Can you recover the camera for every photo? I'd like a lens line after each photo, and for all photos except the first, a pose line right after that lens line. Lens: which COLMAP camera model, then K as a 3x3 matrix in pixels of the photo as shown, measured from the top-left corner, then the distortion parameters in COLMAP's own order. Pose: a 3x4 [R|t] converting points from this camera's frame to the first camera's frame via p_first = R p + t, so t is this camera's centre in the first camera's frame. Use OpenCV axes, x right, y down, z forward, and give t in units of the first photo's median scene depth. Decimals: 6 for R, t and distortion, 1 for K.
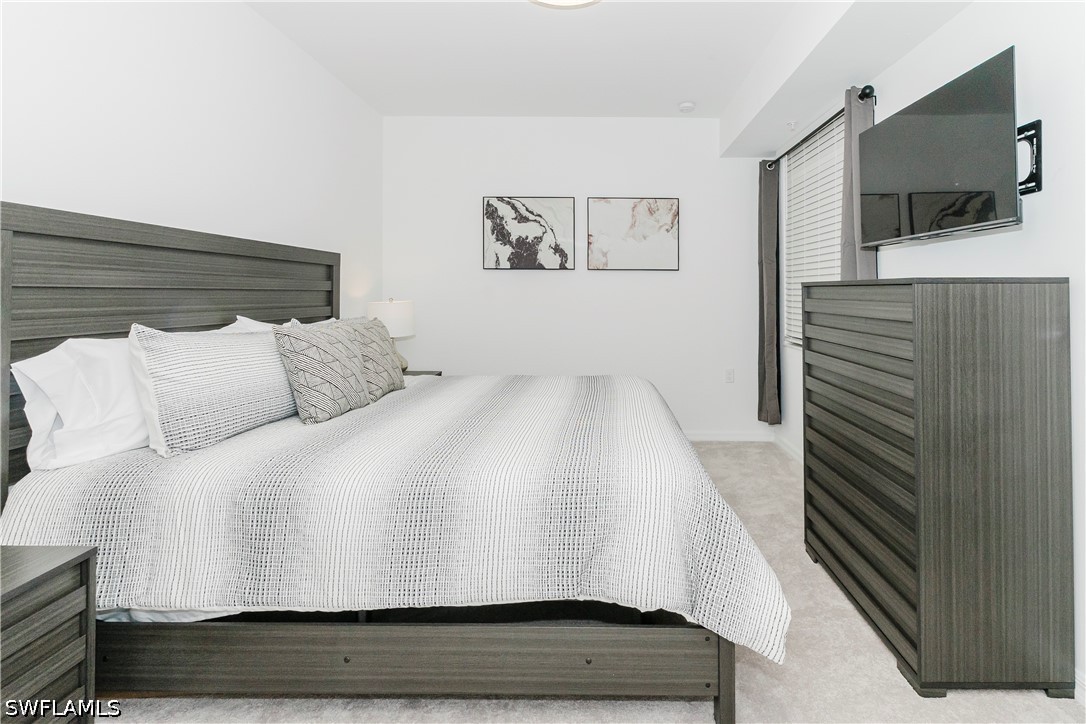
lens RADIAL K [[516.6, 0, 652.8], [0, 516.6, 296.2], [0, 0, 1]] dist [0.004851, 0.000101]
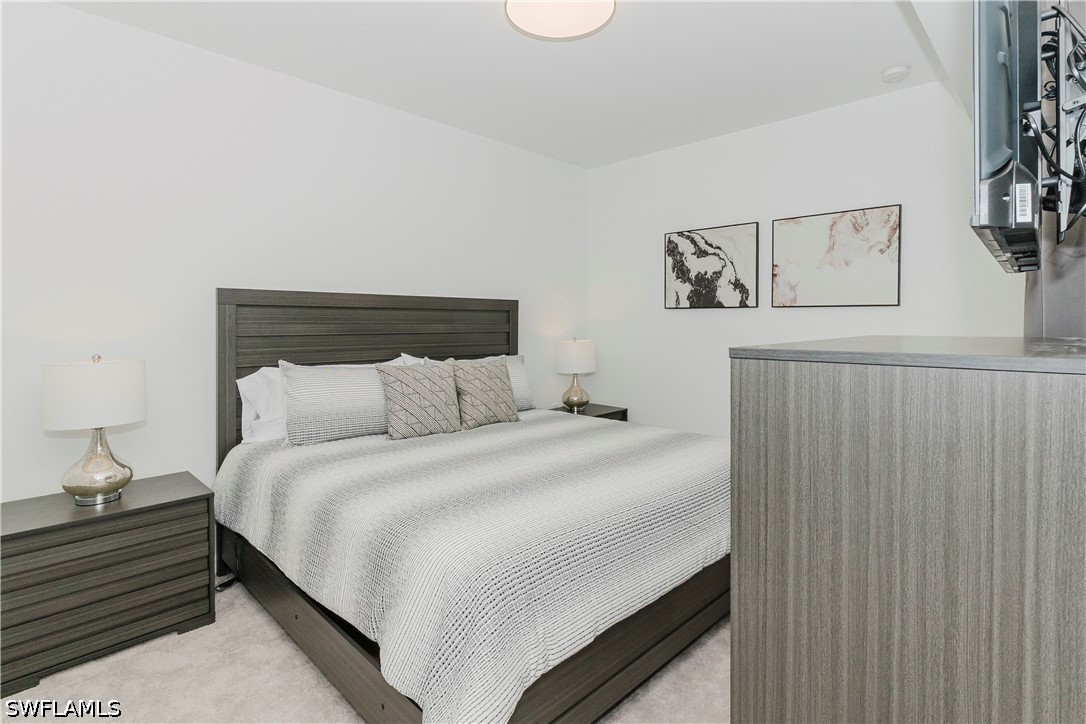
lens RADIAL K [[516.6, 0, 465.0], [0, 516.6, 347.7], [0, 0, 1]] dist [0.004851, 0.000101]
pose [[0.713150, 0.027560, -0.700469, 0.108013], [-0.008393, 0.999491, 0.030779, -0.007820], [0.700961, -0.016071, 0.713018, 0.058851]]
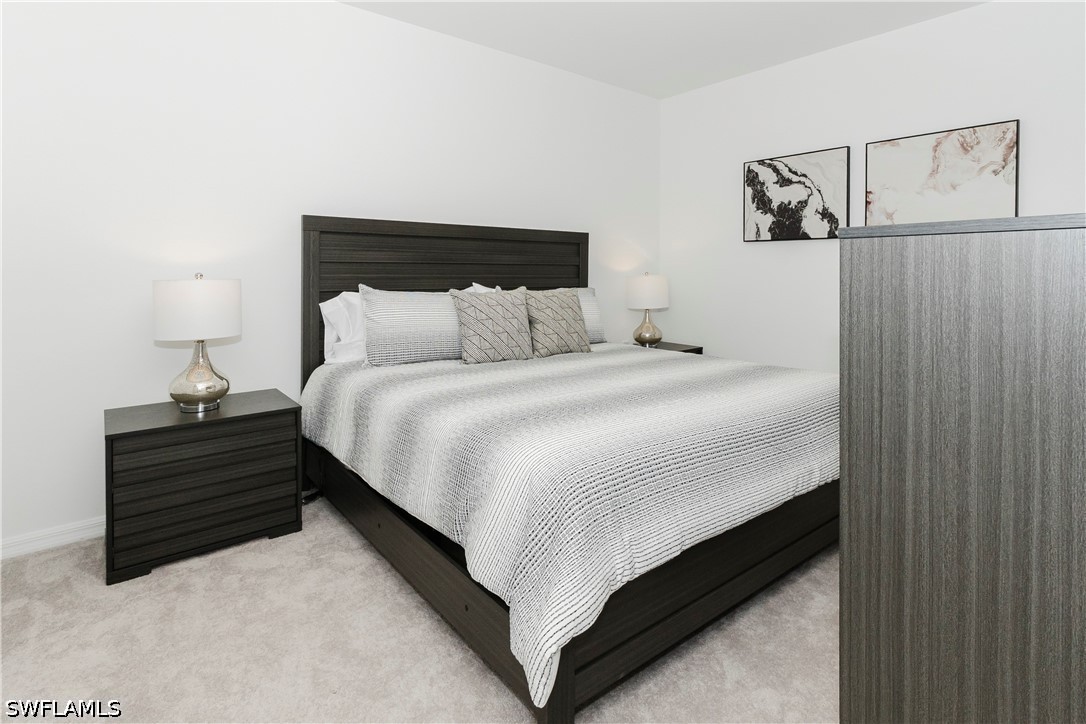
lens RADIAL K [[516.6, 0, 476.4], [0, 516.6, 284.9], [0, 0, 1]] dist [0.004851, 0.000101]
pose [[0.635263, 0.025242, -0.771883, 0.106551], [-0.005208, 0.999583, 0.028402, 0.001631], [0.772278, -0.014023, 0.635130, 0.053116]]
